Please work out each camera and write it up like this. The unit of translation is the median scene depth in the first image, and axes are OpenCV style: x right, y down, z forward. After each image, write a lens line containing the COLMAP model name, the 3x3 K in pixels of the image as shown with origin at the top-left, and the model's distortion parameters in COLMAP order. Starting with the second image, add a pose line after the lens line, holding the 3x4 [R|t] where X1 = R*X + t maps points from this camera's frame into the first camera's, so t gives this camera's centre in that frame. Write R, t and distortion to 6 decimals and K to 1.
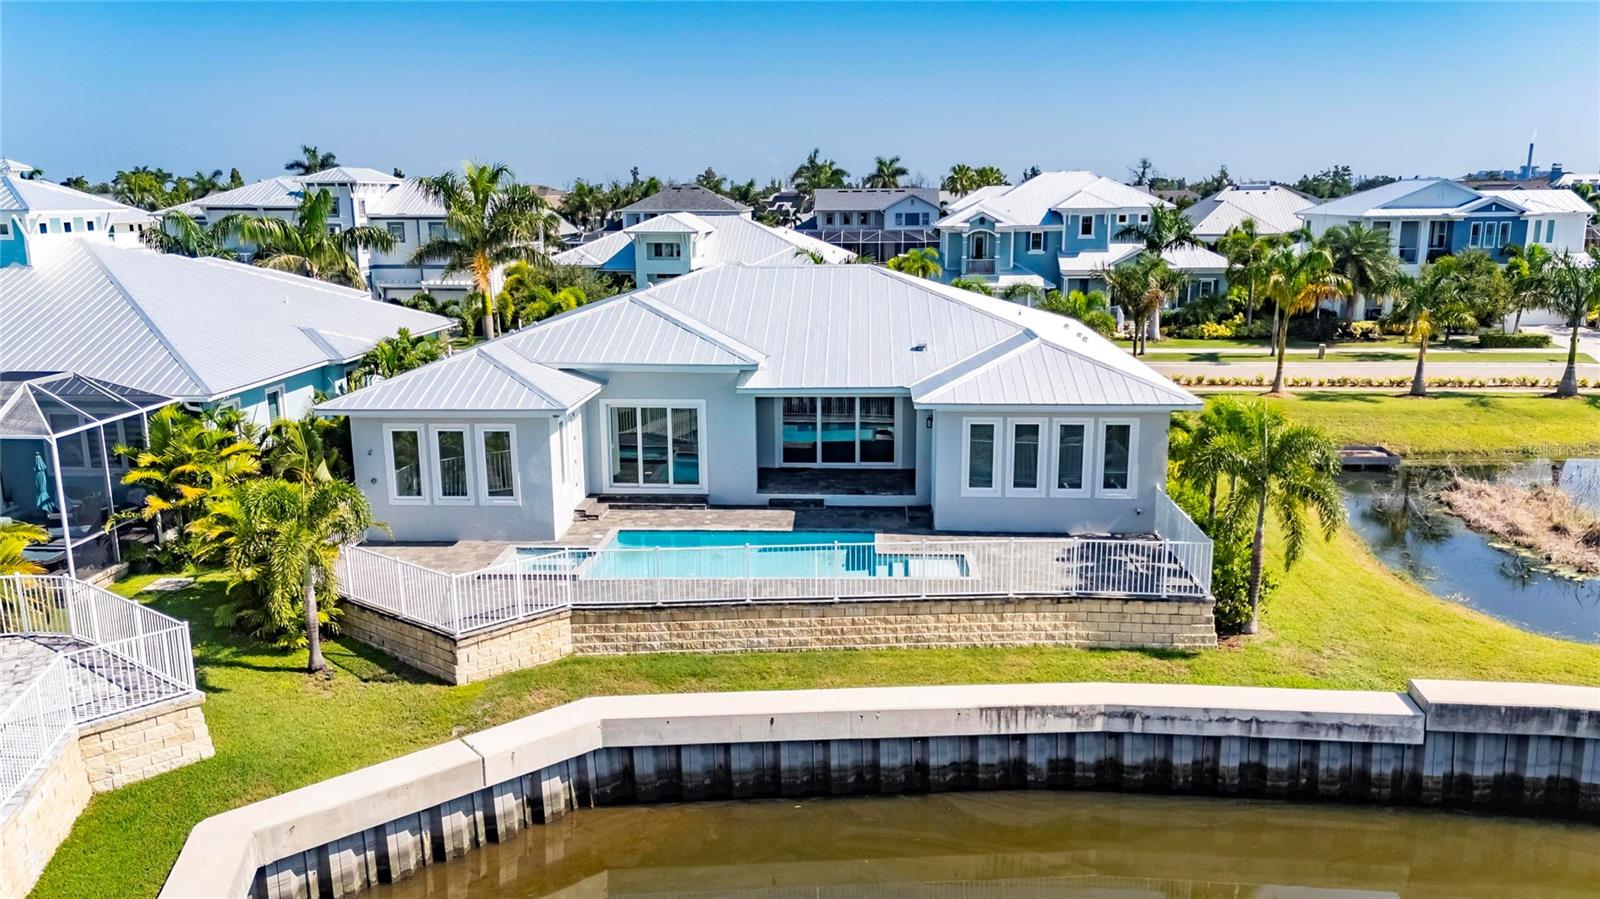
lens RADIAL K [[1172.5, 0, 800.0], [0, 1172.5, 449.5], [0, 0, 1]] dist [0.096297, -0.135853]
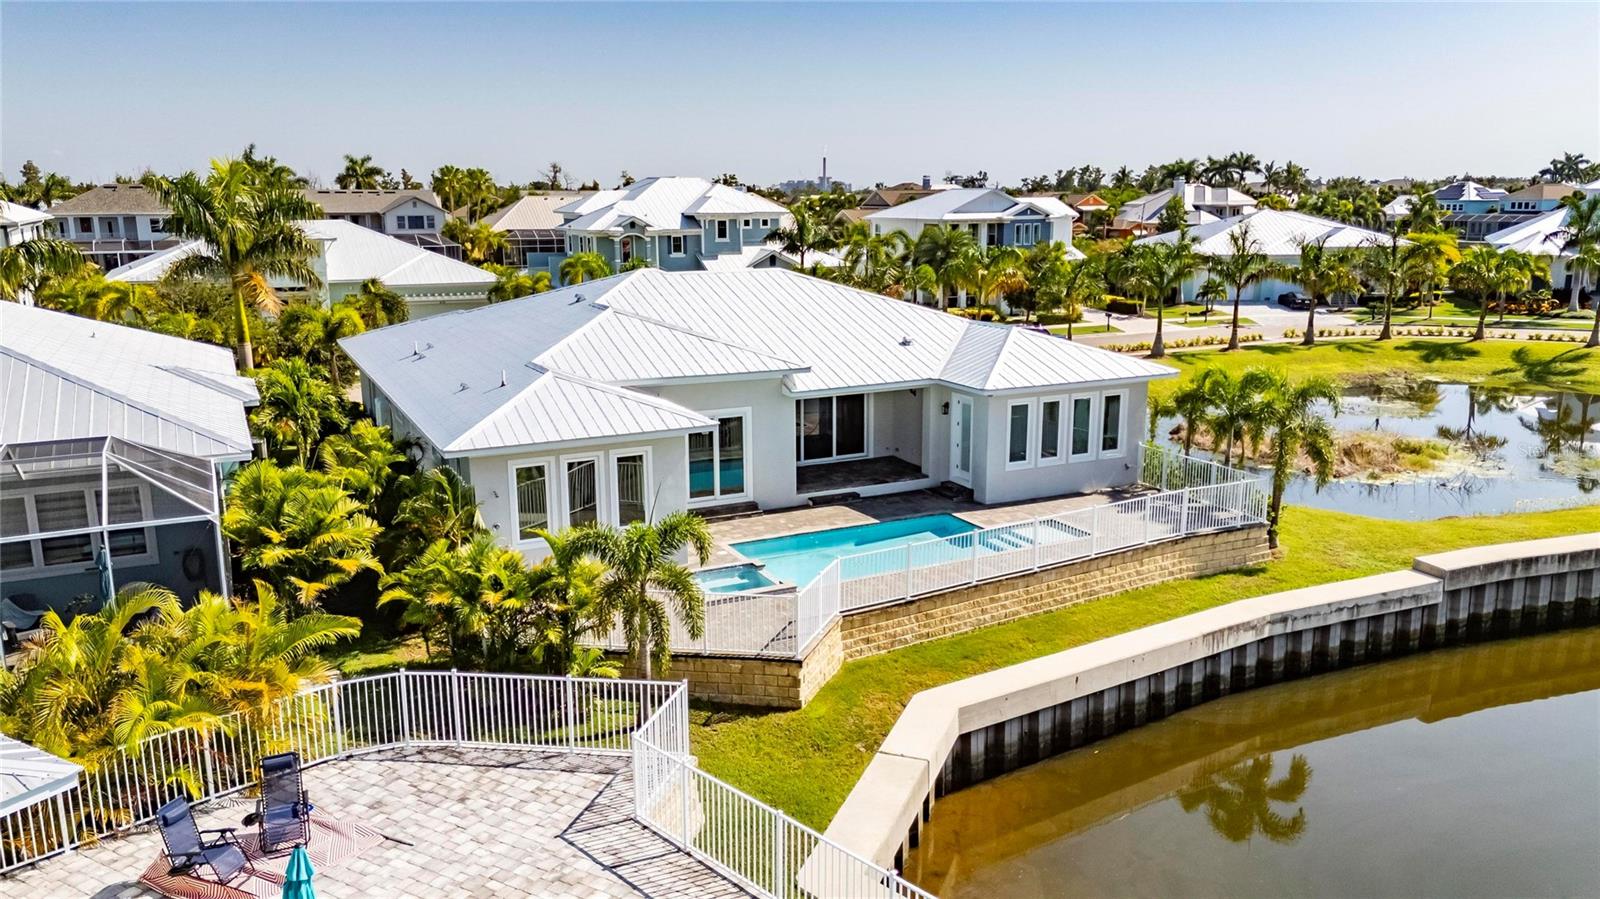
lens RADIAL K [[1172.5, 0, 800.0], [0, 1172.5, 449.5], [0, 0, 1]] dist [0.096297, -0.135853]
pose [[0.868713, -0.102864, 0.484517, -0.629209], [0.103883, 0.994280, 0.024831, -0.031523], [-0.484300, 0.028762, 0.874429, 0.124919]]
